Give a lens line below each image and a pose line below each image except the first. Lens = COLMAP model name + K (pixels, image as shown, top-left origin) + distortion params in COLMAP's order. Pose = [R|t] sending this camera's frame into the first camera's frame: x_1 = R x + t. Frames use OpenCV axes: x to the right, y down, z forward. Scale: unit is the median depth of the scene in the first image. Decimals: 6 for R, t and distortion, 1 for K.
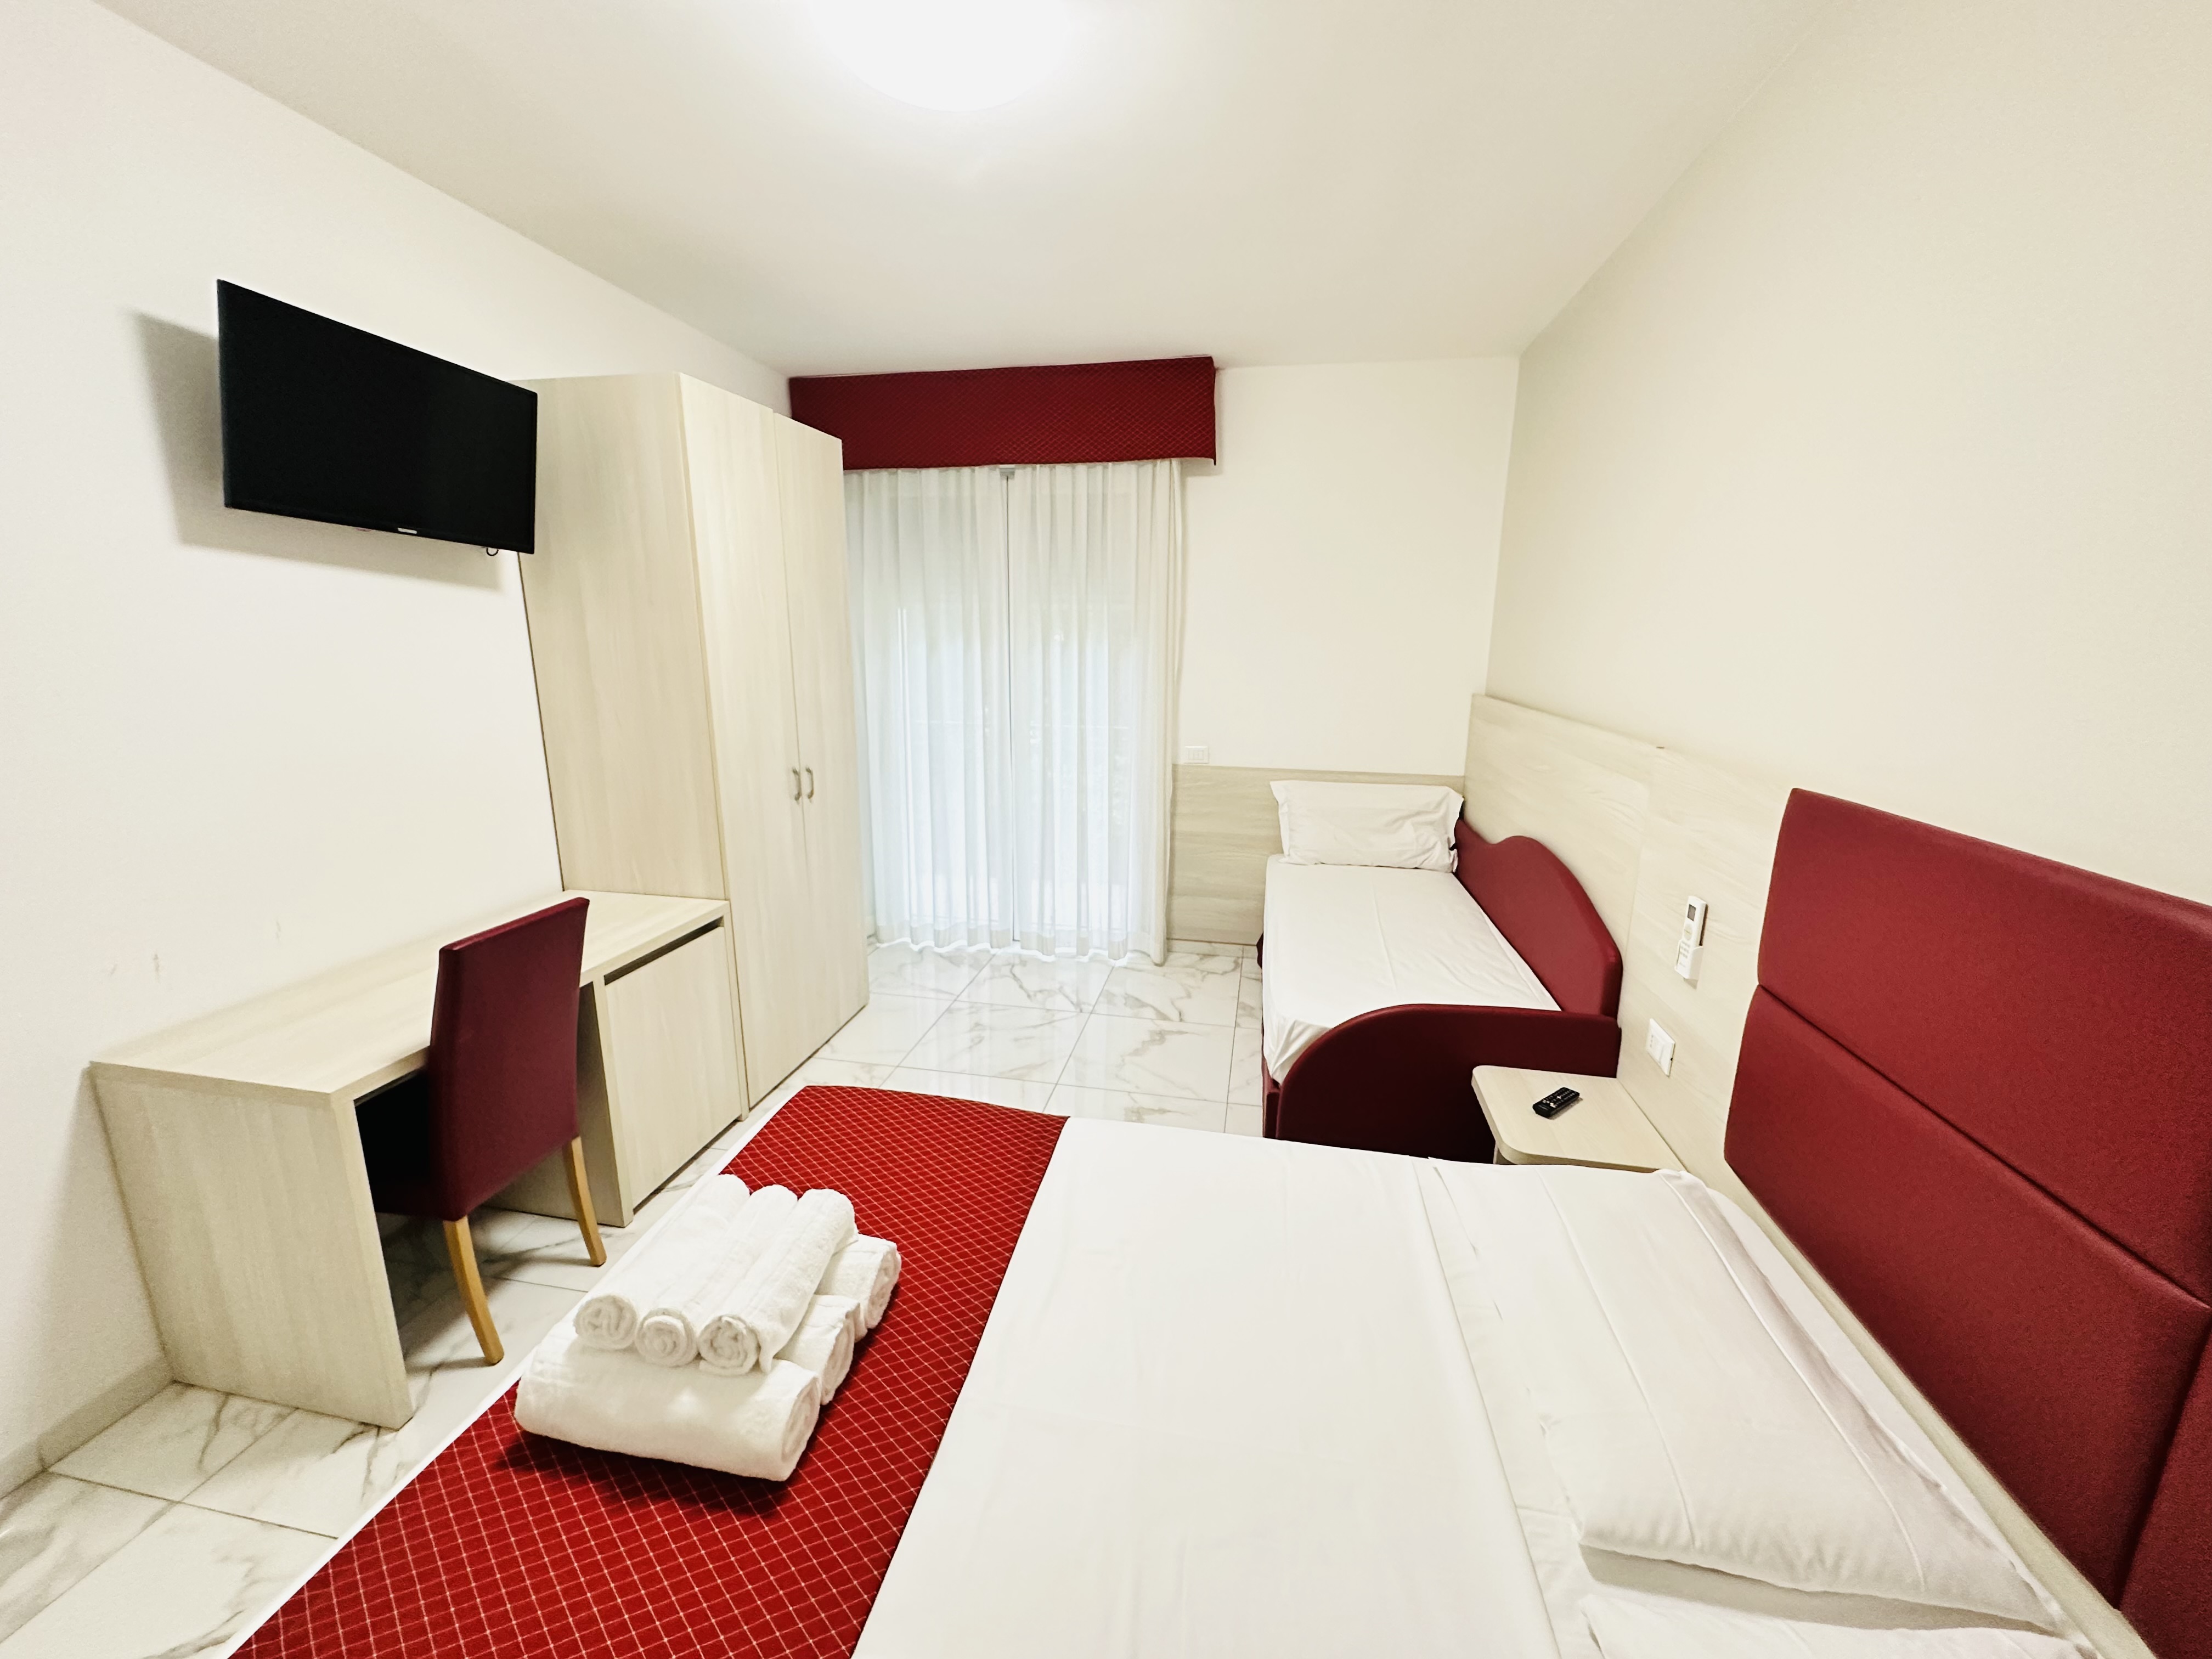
lens RADIAL K [[882.5, 0, 1106.0], [0, 882.5, 829.5], [0, 0, 1]] dist [-0.001789, -0.000417]
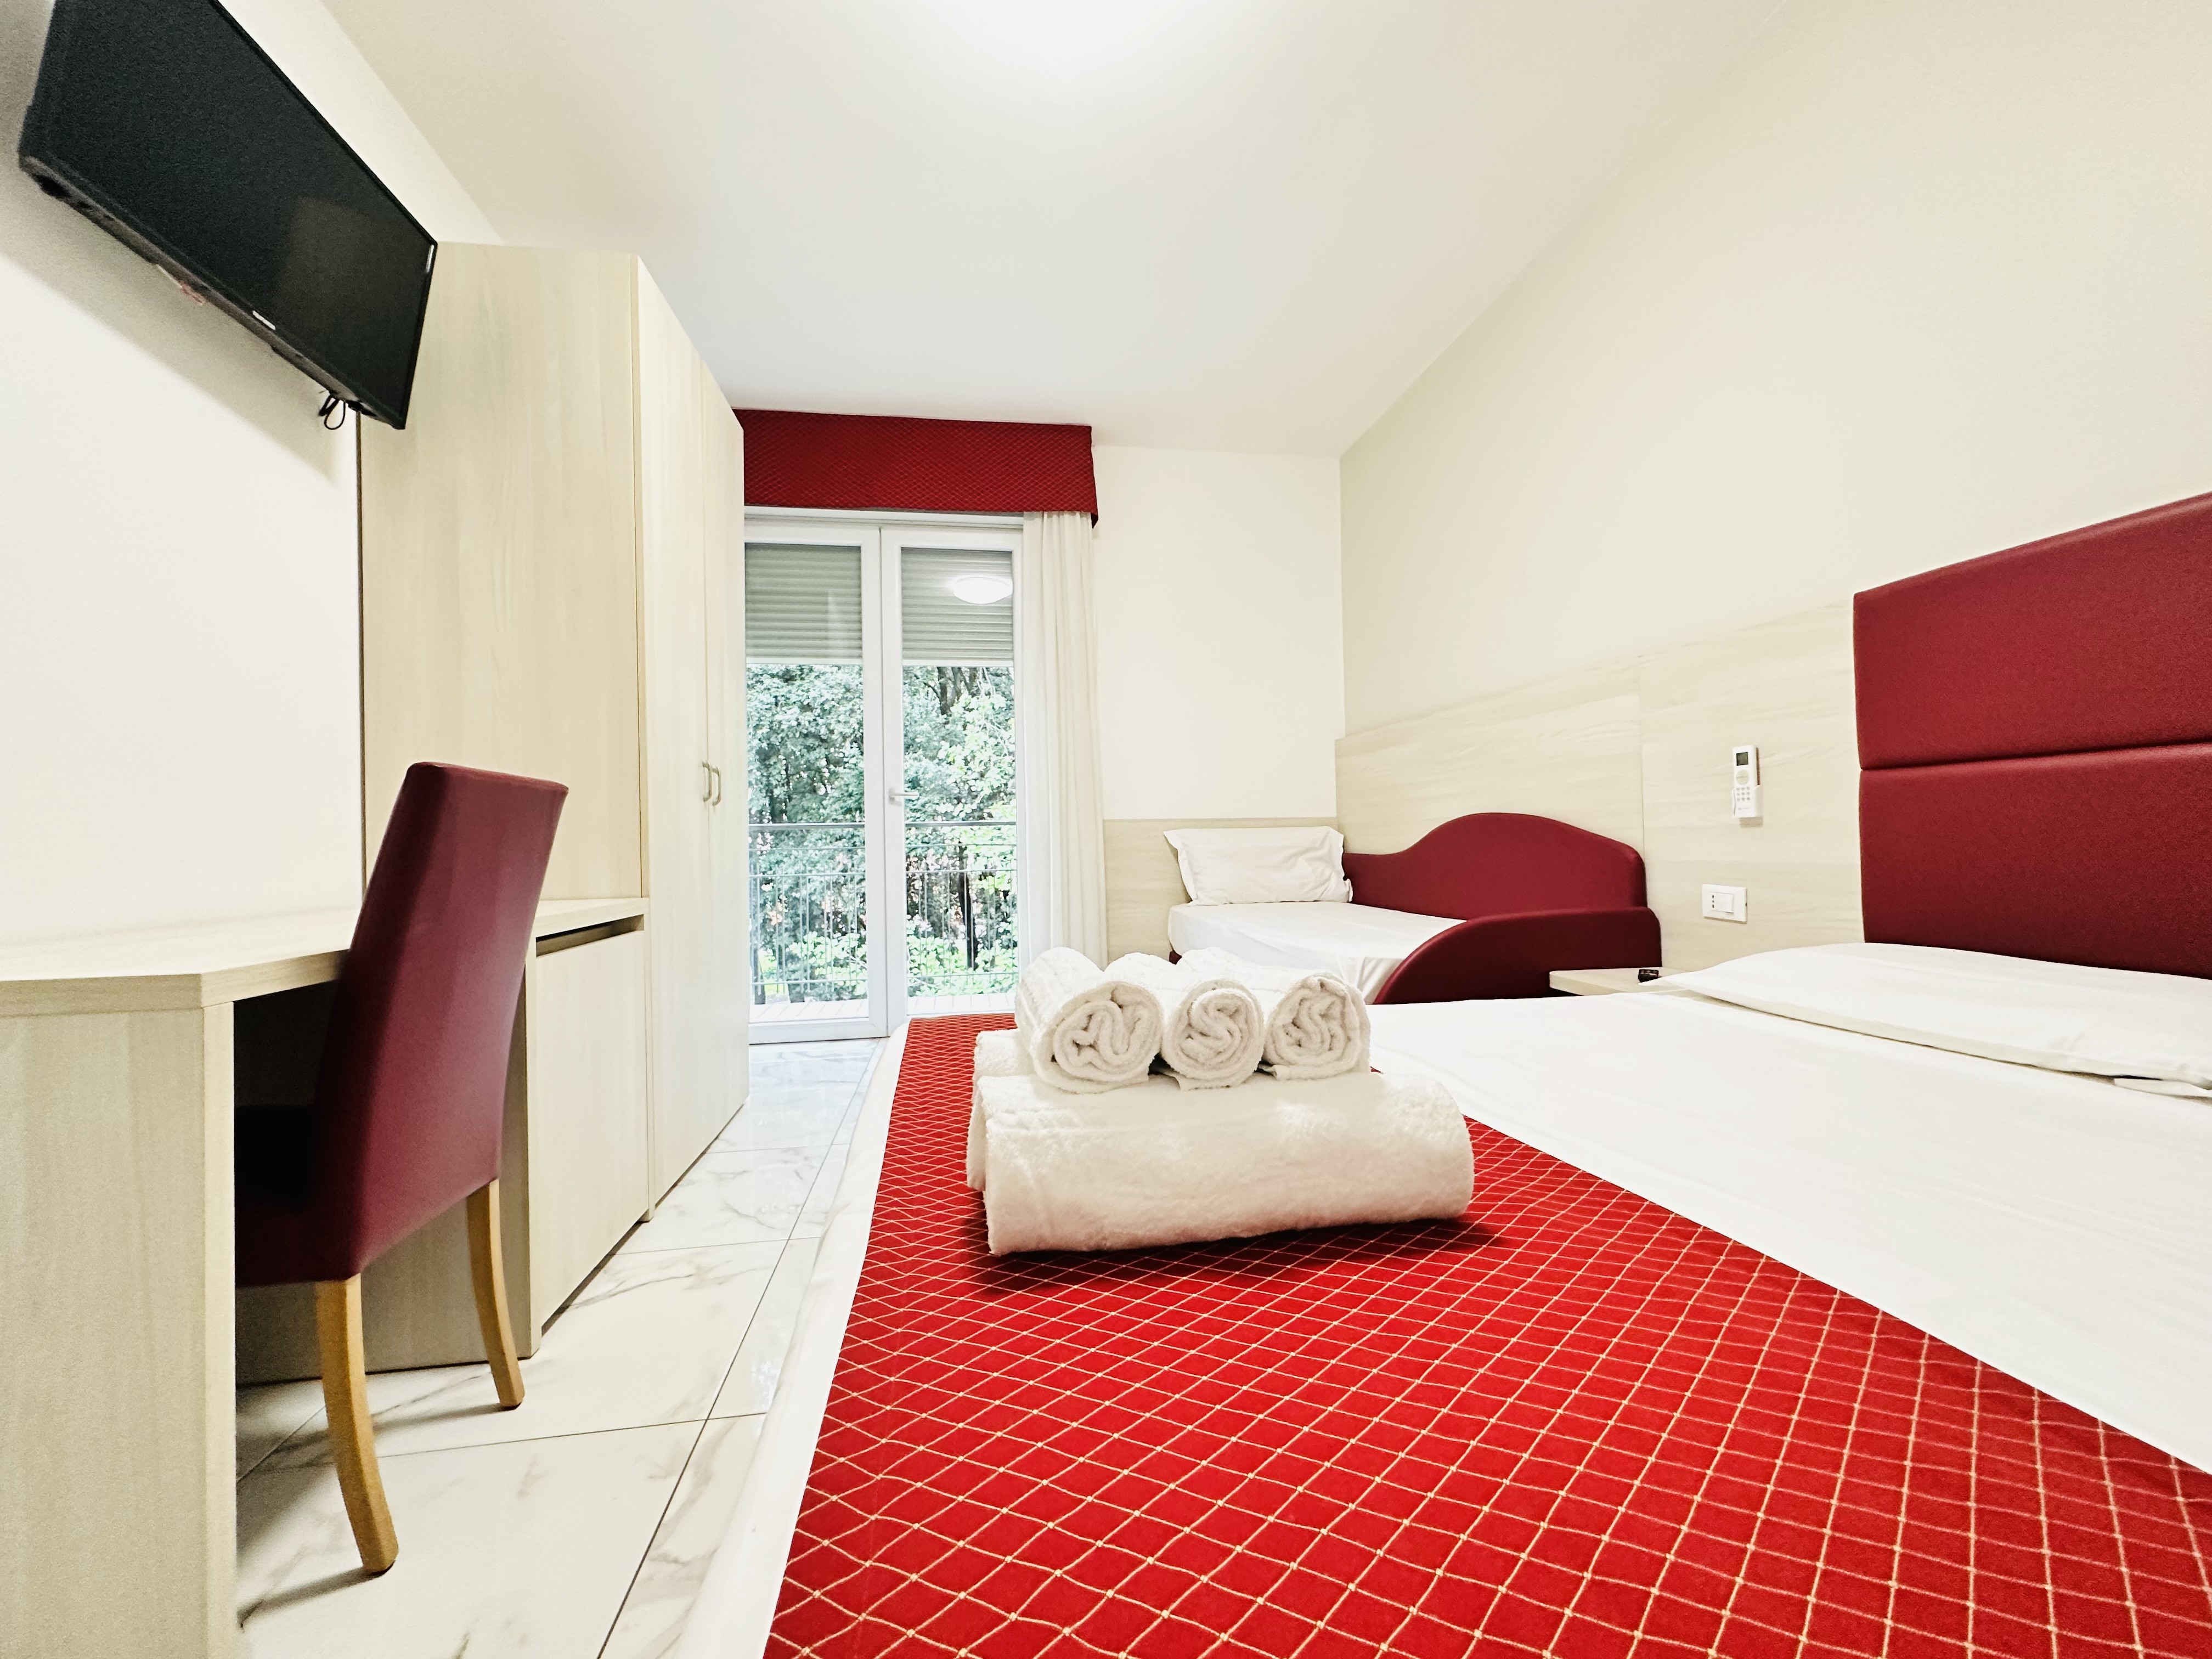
lens RADIAL K [[881.7, 0, 1106.8], [0, 881.7, 828.8], [0, 0, 1]] dist [-0.002333, 0.000289]
pose [[0.941722, -0.023546, 0.335566, -0.376840], [0.101256, 0.971124, -0.216020, 0.273866], [-0.320790, 0.237409, 0.916914, 0.209105]]
